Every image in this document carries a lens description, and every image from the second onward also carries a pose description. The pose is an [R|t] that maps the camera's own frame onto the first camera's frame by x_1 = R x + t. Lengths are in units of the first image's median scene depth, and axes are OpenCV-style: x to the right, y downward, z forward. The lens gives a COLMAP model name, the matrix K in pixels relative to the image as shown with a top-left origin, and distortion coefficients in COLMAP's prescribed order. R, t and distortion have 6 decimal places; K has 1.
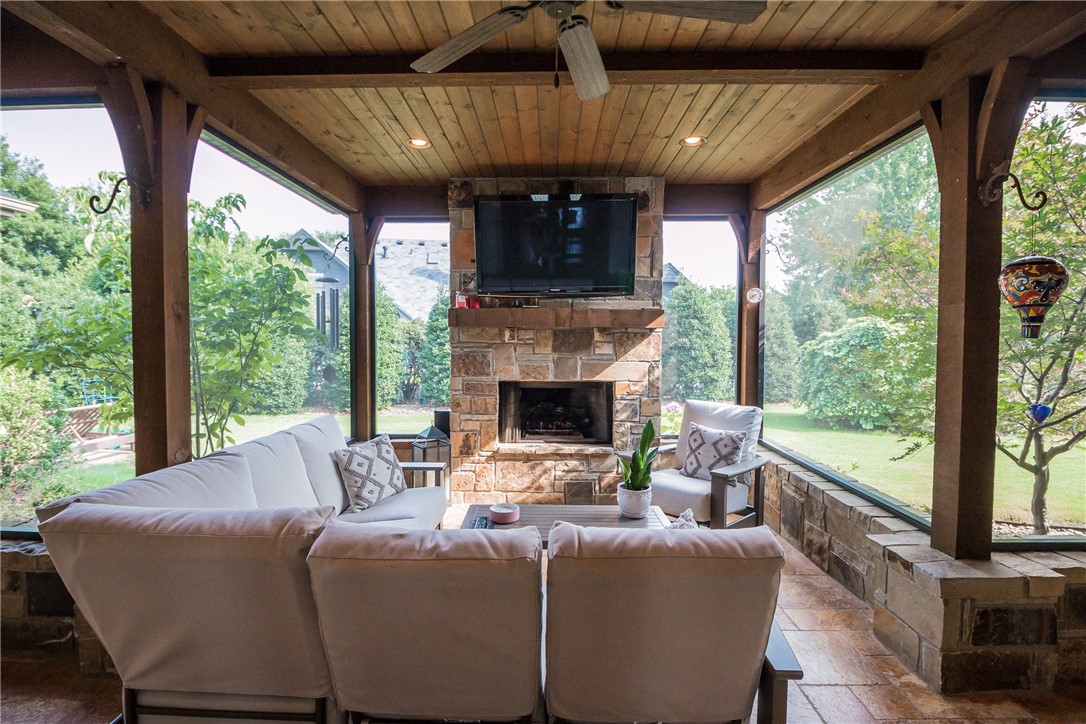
lens RADIAL K [[504.9, 0, 538.7], [0, 504.9, 360.6], [0, 0, 1]] dist [0.000309, -0.006904]
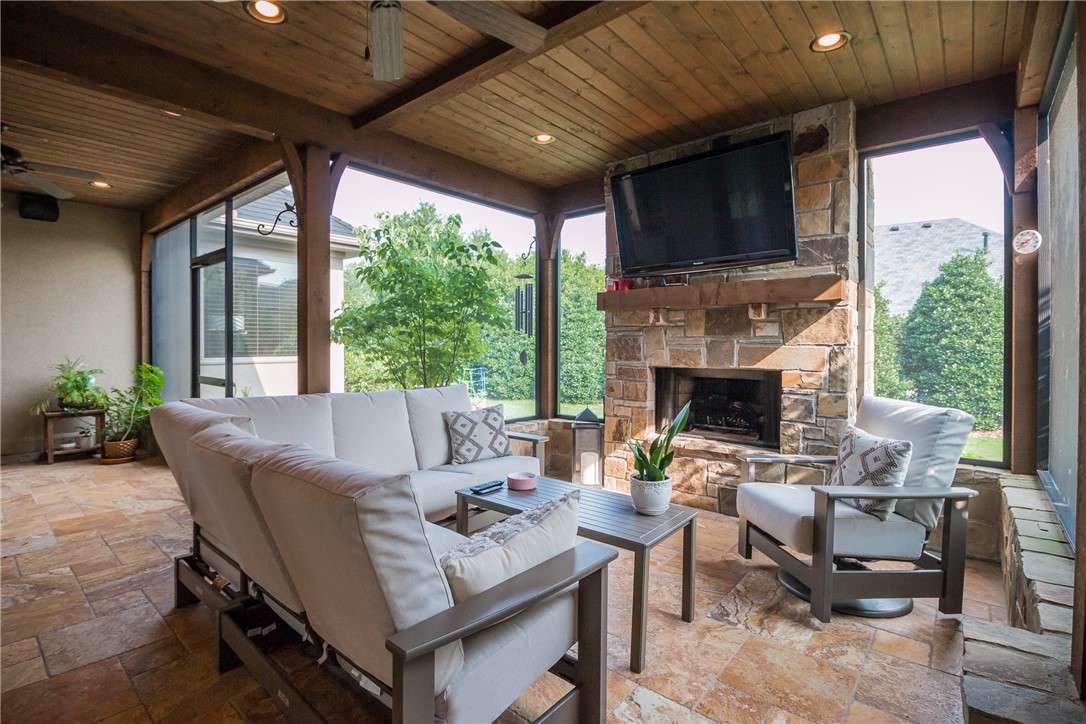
lens RADIAL K [[504.9, 0, 540.3], [0, 504.9, 352.6], [0, 0, 1]] dist [0.000309, -0.006904]
pose [[0.780131, 0.007983, -0.625566, 0.353083], [-0.025941, 0.999471, -0.019597, 0.038631], [0.625079, 0.031516, 0.779925, 0.136056]]
